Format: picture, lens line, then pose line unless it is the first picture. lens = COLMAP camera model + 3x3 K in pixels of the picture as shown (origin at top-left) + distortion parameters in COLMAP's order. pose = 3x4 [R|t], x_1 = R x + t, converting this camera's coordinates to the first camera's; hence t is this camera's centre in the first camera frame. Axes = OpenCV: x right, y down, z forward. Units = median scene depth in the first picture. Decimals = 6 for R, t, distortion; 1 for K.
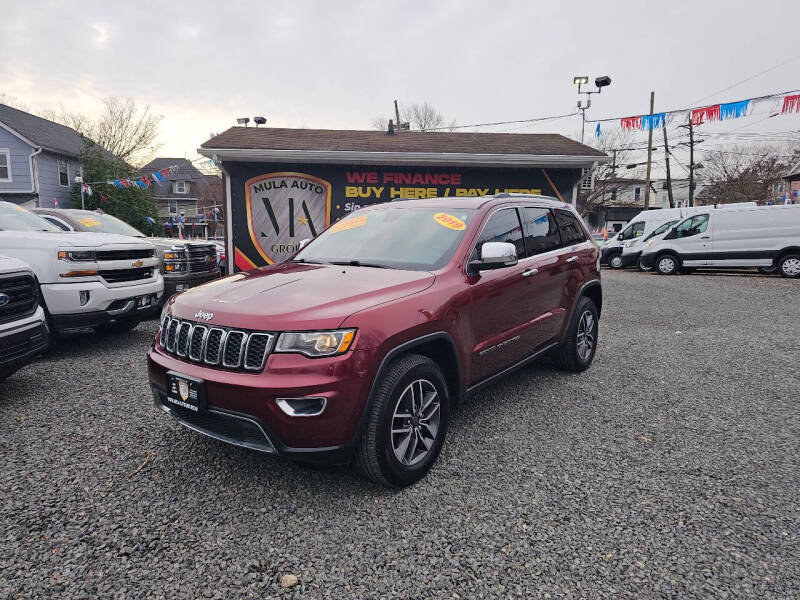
lens RADIAL K [[537.1, 0, 394.5], [0, 537.1, 311.2], [0, 0, 1]] dist [0.034292, -0.026752]
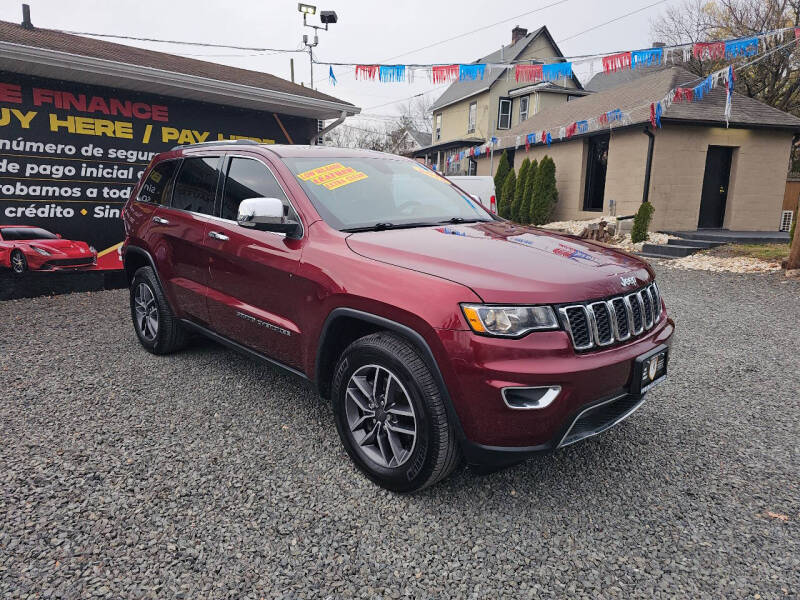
lens RADIAL K [[537.1, 0, 397.9], [0, 537.1, 302.2], [0, 0, 1]] dist [0.034292, -0.026752]
pose [[0.786959, -0.096534, 0.609407, -0.092282], [0.068518, 0.995249, 0.069173, -0.032678], [-0.613189, -0.012681, 0.789834, 0.269054]]
